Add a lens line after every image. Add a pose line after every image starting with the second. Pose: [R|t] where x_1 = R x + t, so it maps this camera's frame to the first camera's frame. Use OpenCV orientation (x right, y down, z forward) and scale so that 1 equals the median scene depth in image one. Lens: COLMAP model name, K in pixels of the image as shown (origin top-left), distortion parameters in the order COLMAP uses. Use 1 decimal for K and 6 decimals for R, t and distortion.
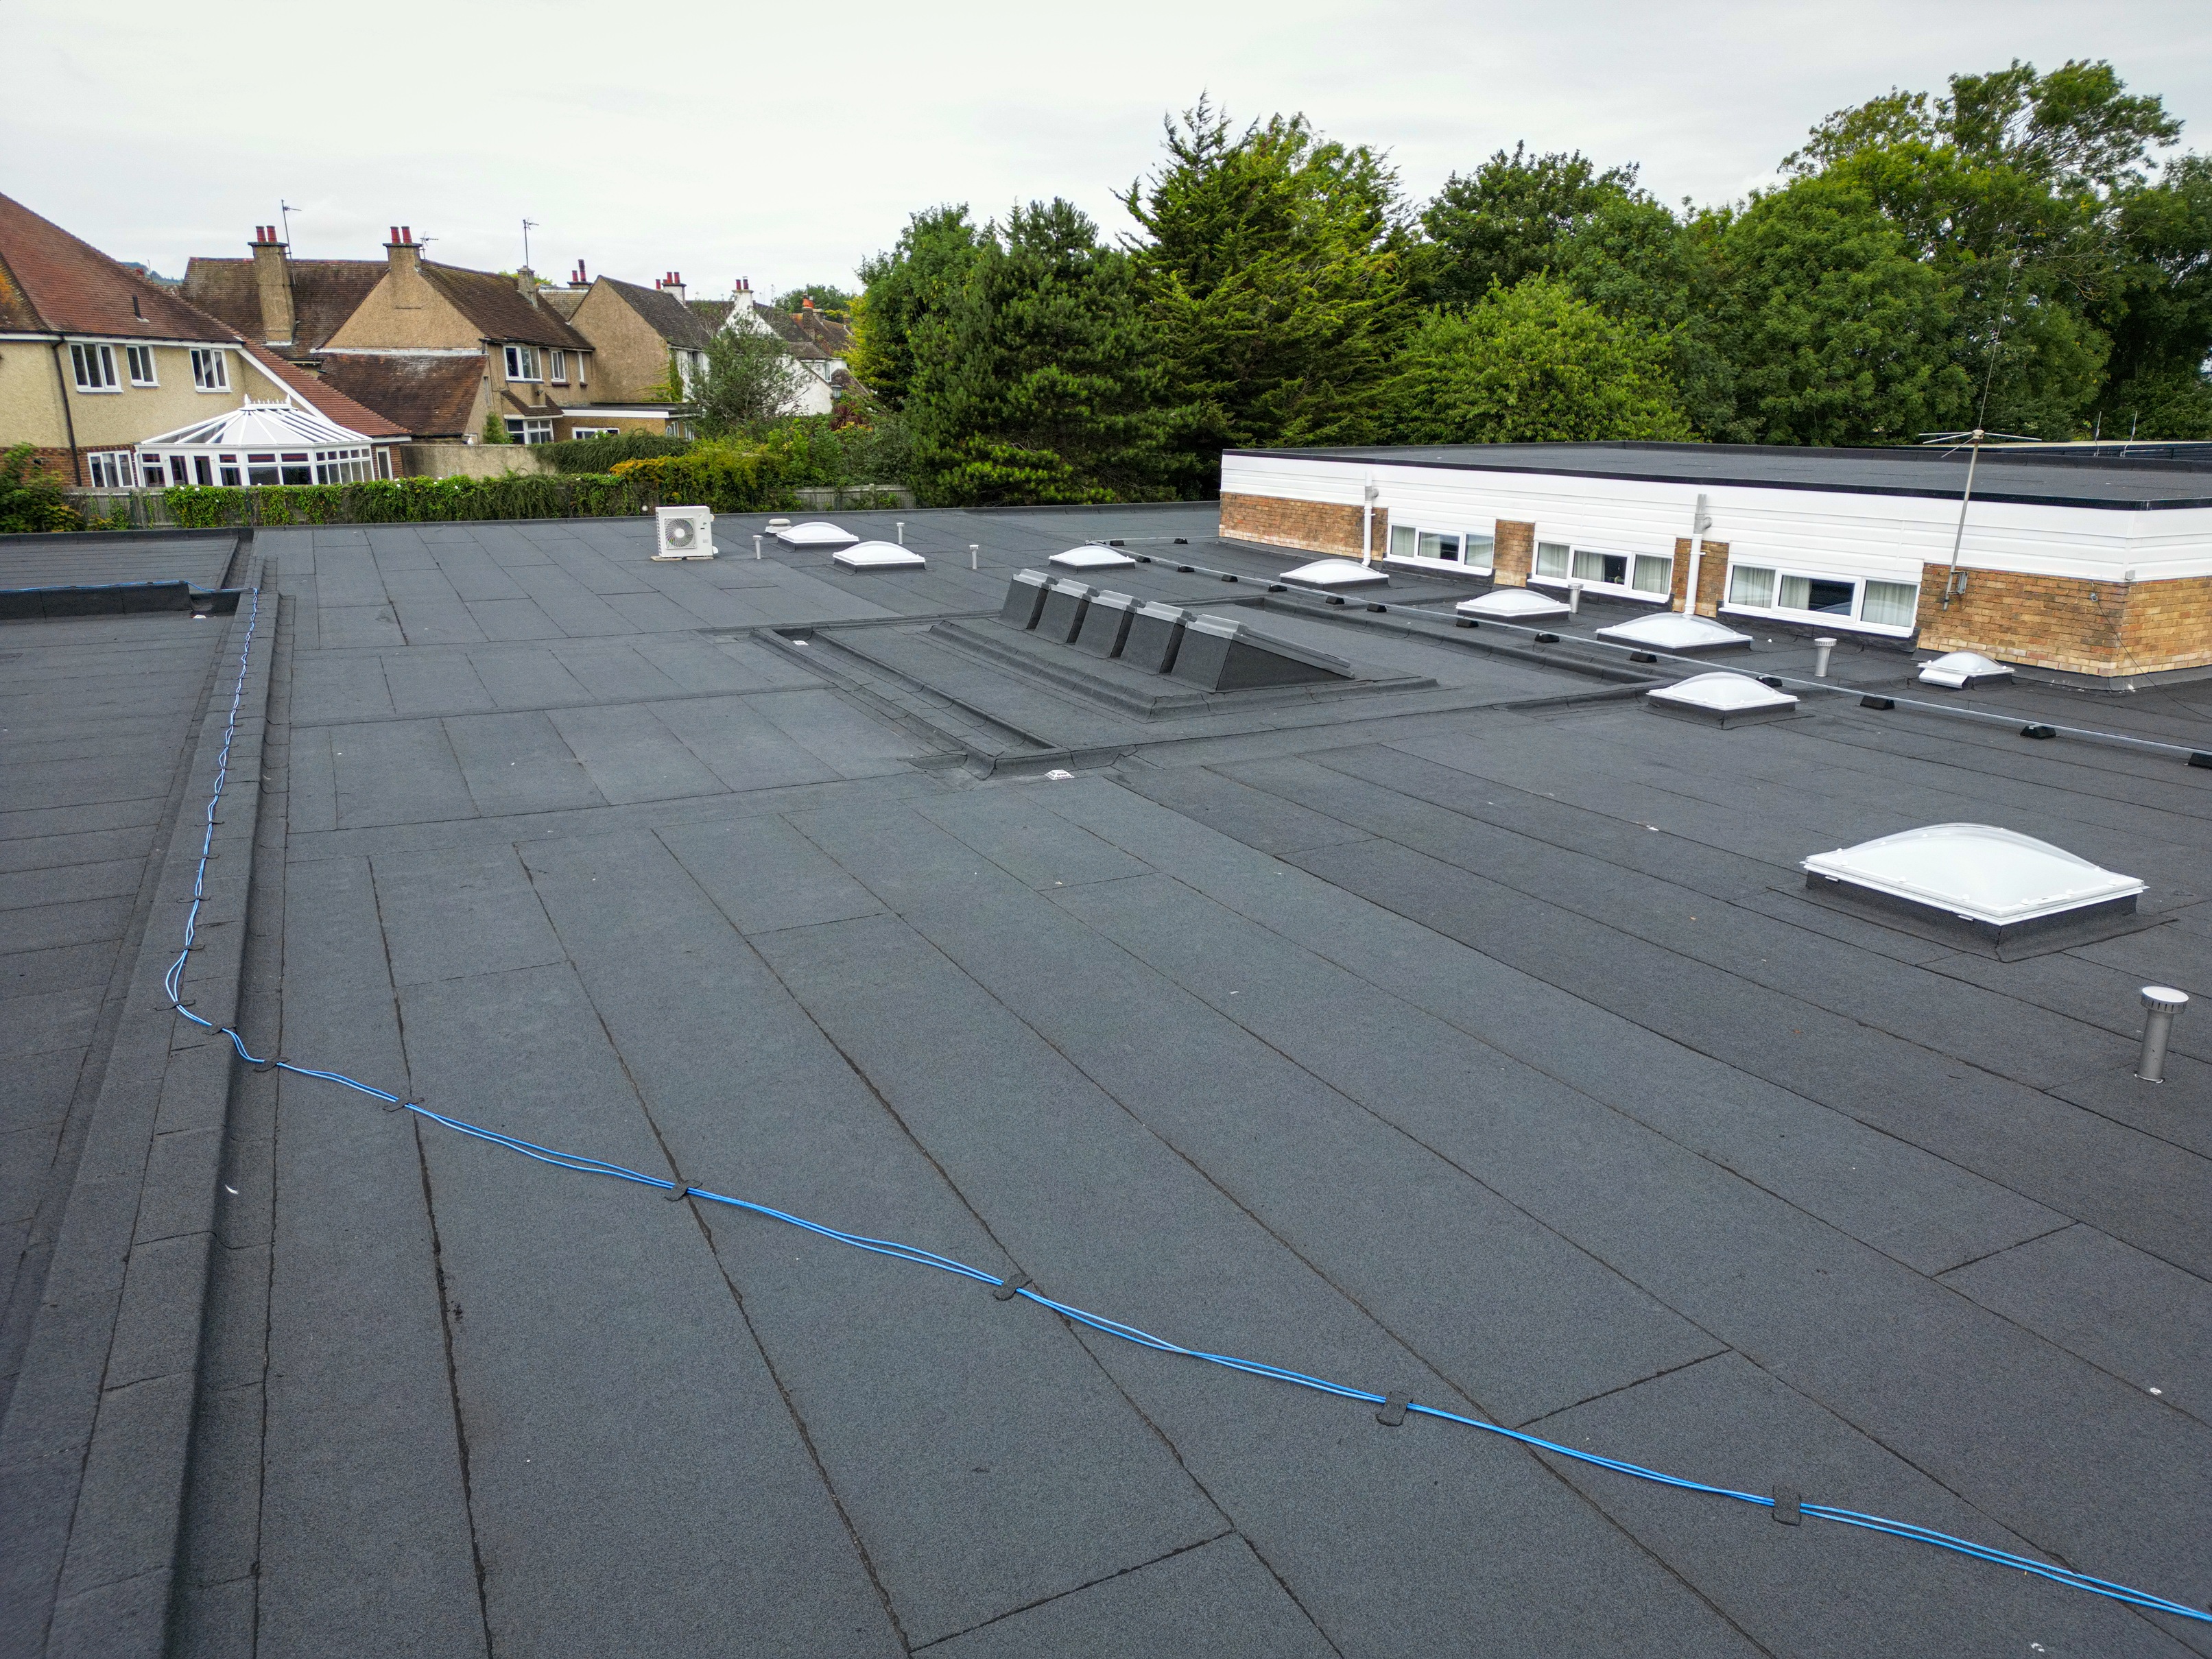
lens RADIAL K [[1541.7, 0, 1096.6], [0, 1541.7, 851.7], [0, 0, 1]] dist [0.071934, -0.062632]
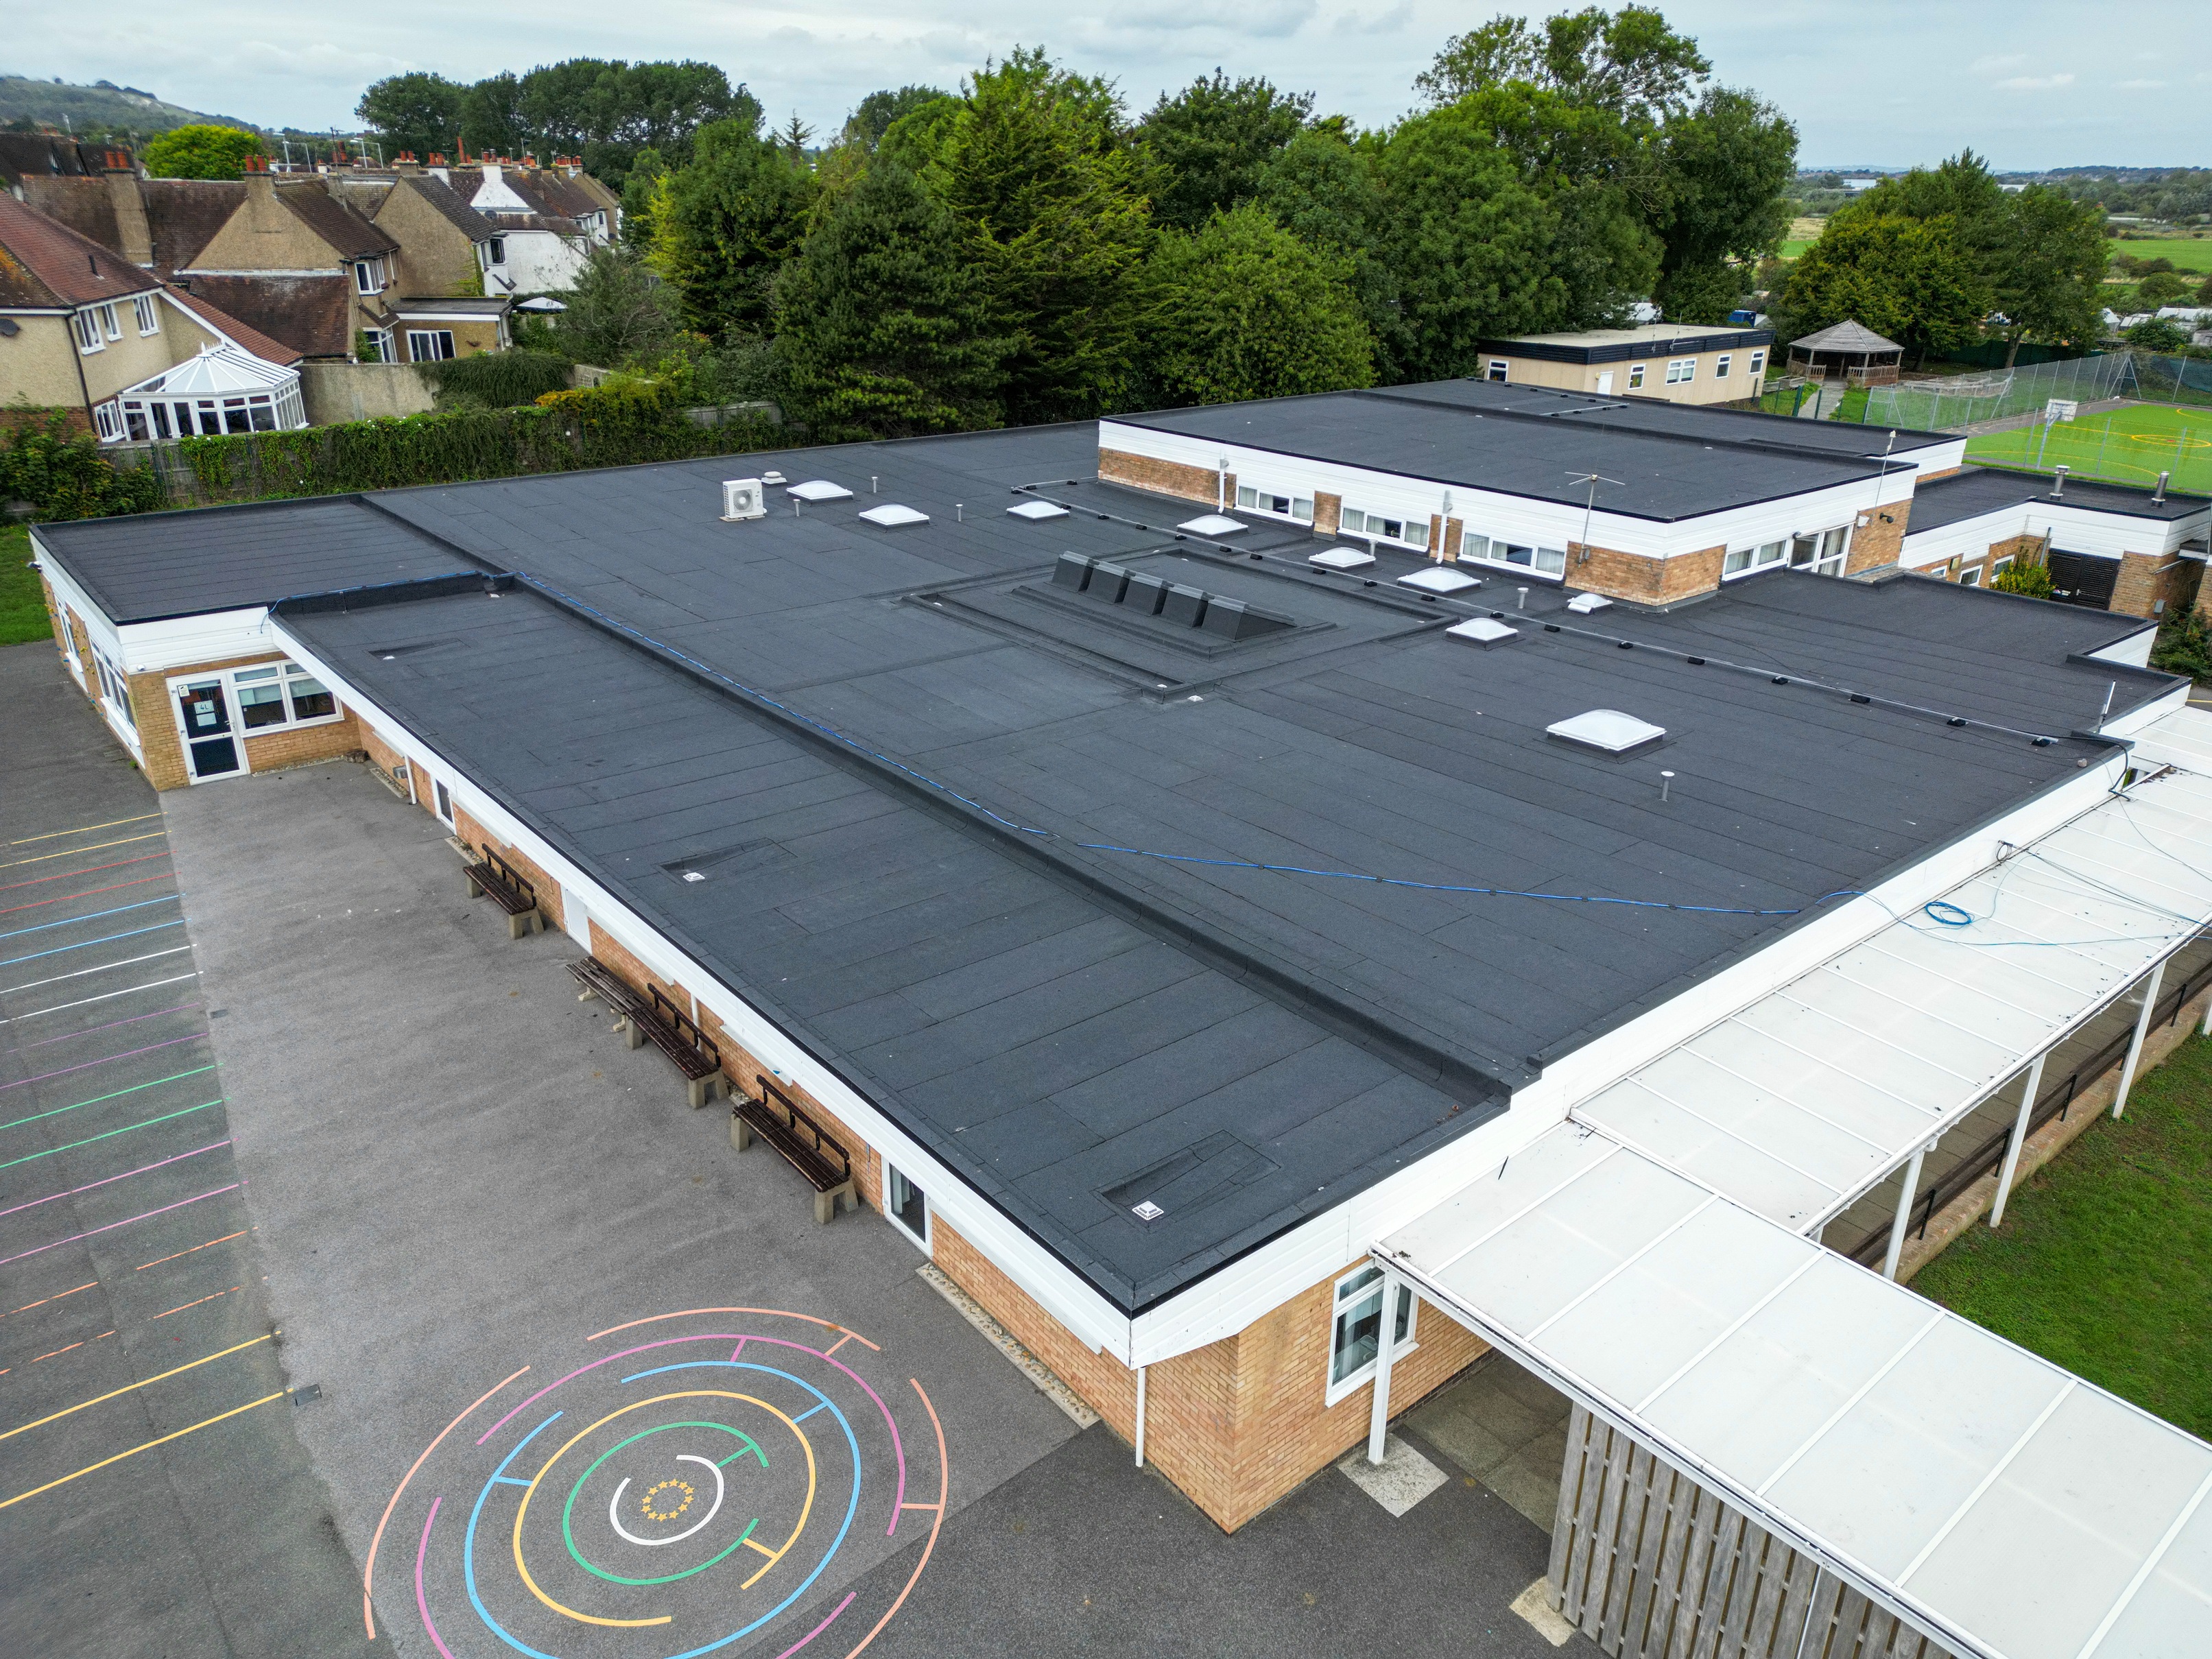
lens RADIAL K [[1551.9, 0, 1106.0], [0, 1551.9, 829.5], [0, 0, 1]] dist [0.098936, -0.135401]
pose [[0.972341, -0.077761, 0.220240, -0.165217], [0.053538, 0.992048, 0.113903, -0.032200], [-0.227346, -0.098961, 0.968773, -0.266269]]
